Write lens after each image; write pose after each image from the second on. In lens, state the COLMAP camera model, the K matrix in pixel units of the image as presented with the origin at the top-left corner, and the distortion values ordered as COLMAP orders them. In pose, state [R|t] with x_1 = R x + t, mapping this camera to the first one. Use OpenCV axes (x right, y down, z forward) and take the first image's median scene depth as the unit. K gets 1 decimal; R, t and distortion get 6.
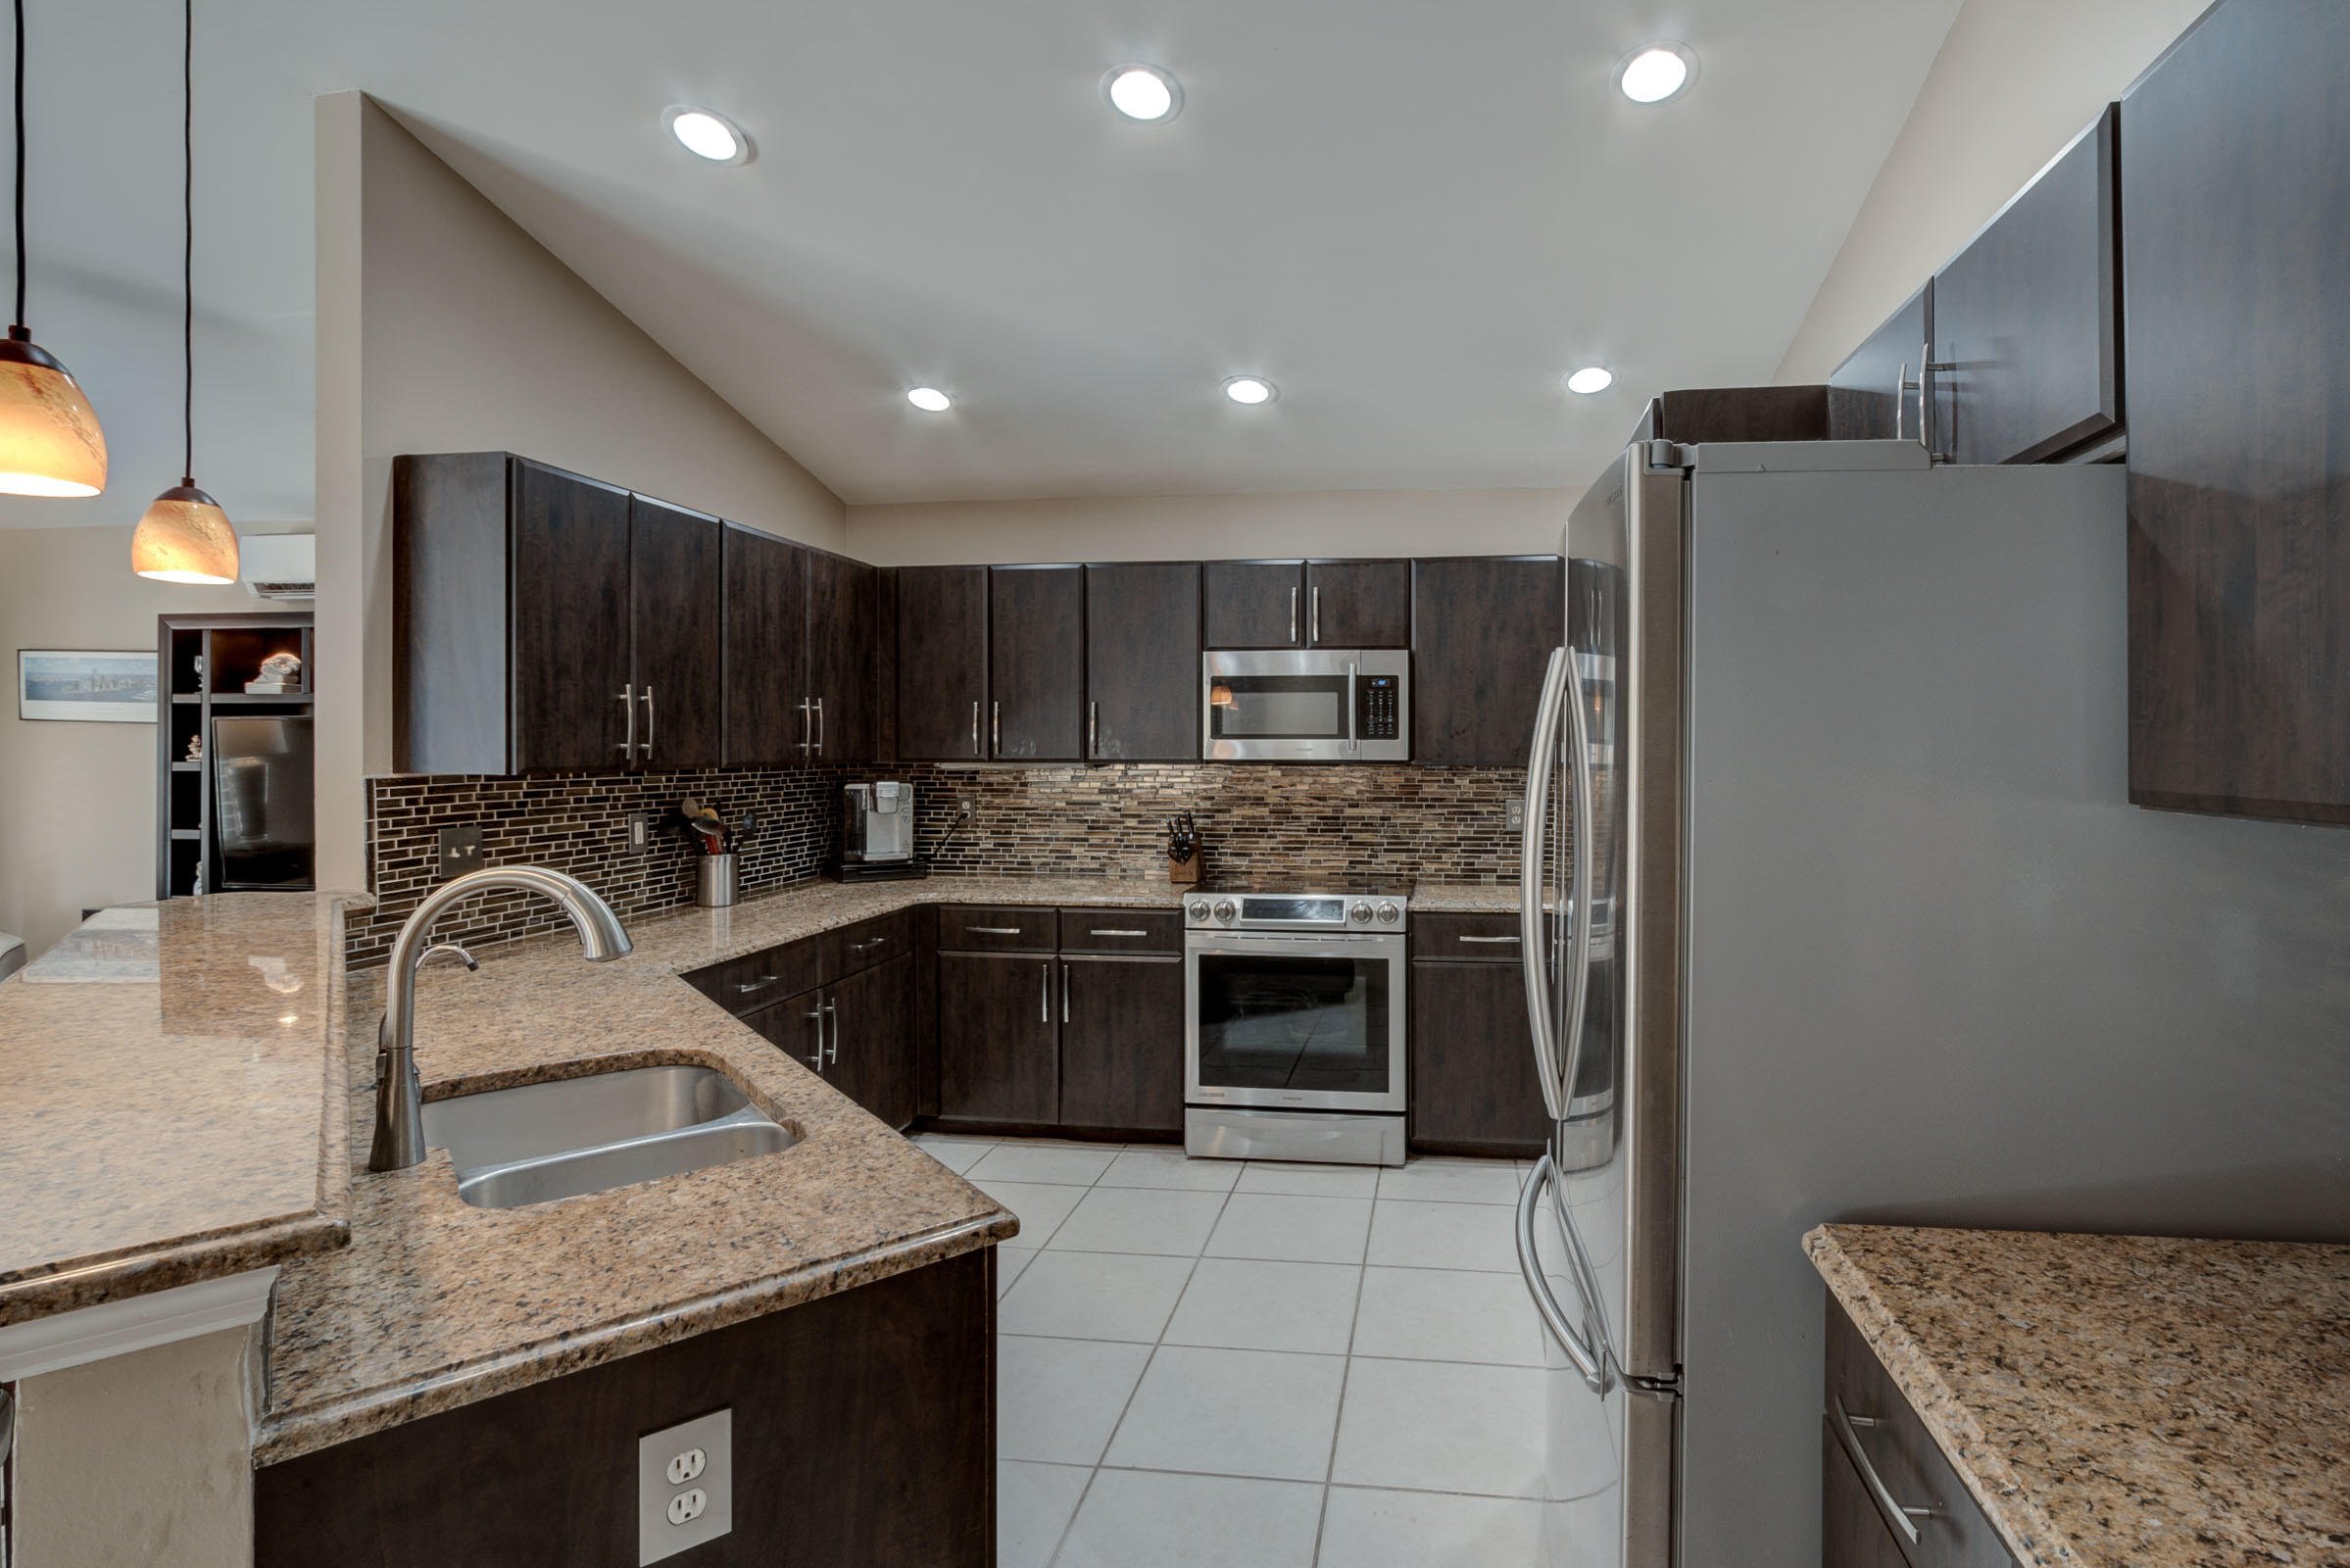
lens RADIAL K [[1135.0, 0, 1318.2], [0, 1135.0, 740.0], [0, 0, 1]] dist [-0.013959, 0.000596]
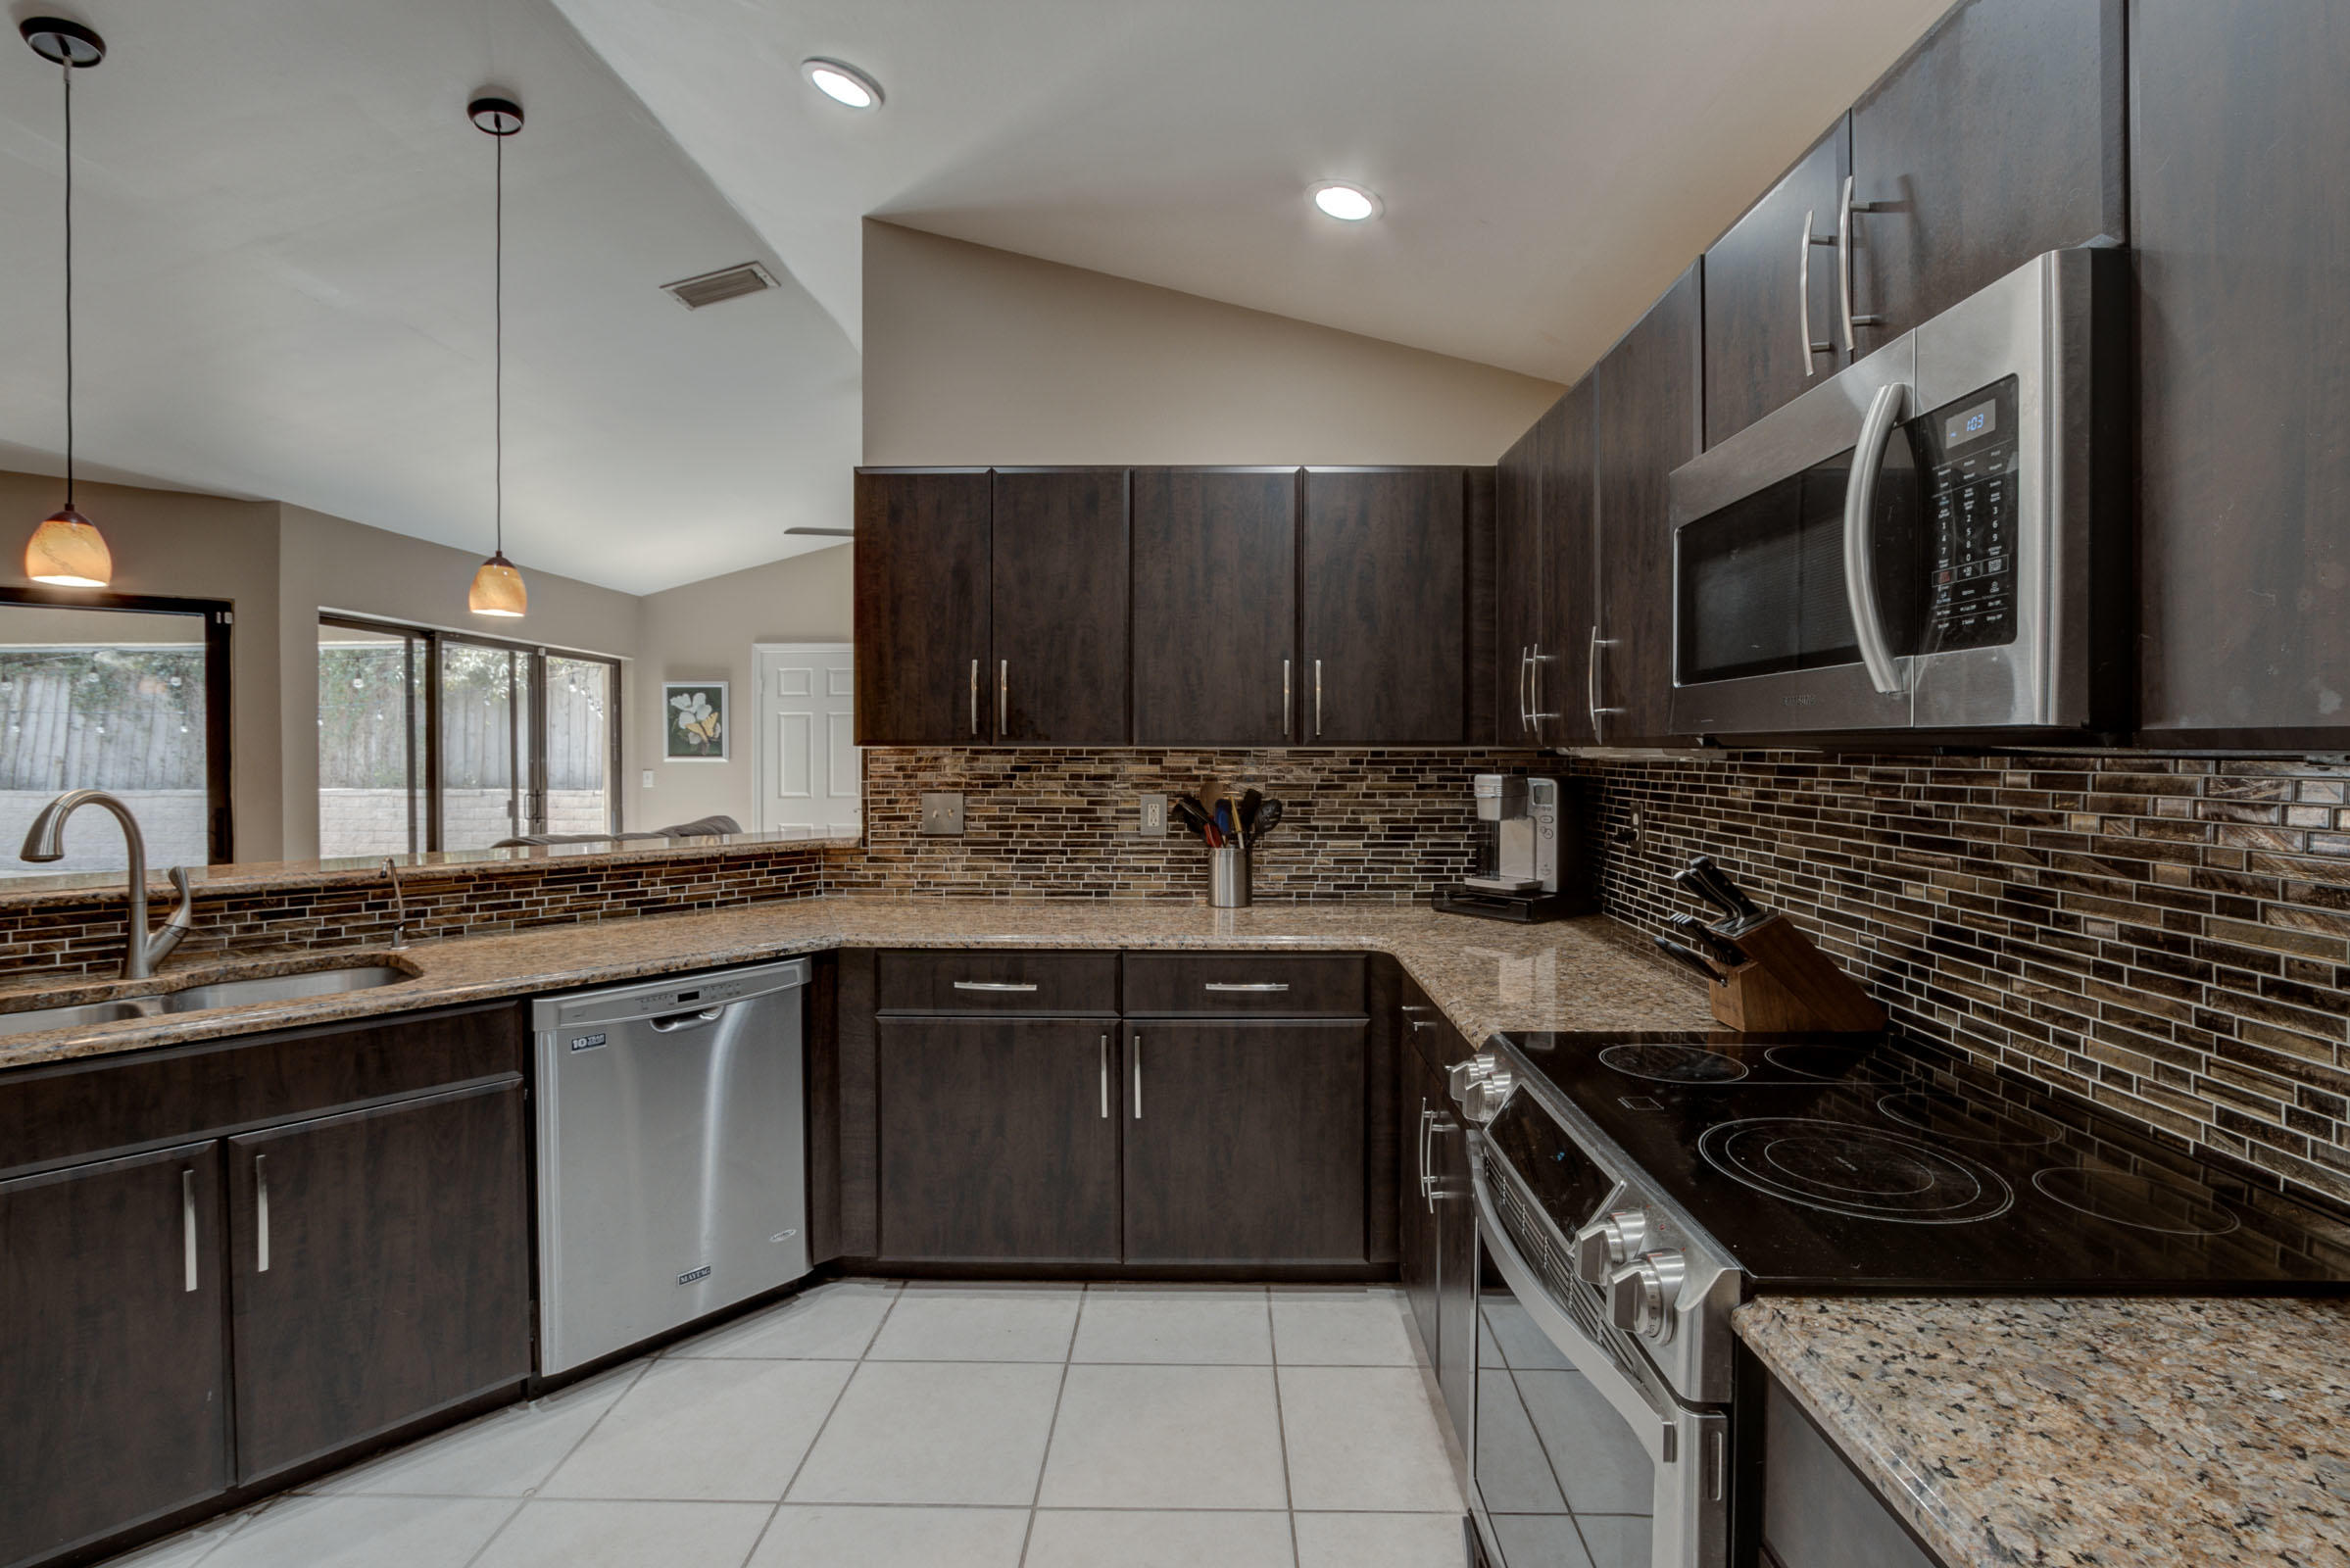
lens RADIAL K [[1108.4, 0, 1205.2], [0, 1108.4, 759.1], [0, 0, 1]] dist [-0.018485, 0.004190]
pose [[0.091621, 0.008895, -0.995754, 0.300113], [0.000984, 0.999959, 0.009023, 0.023400], [0.995793, -0.001806, 0.091608, 0.843134]]
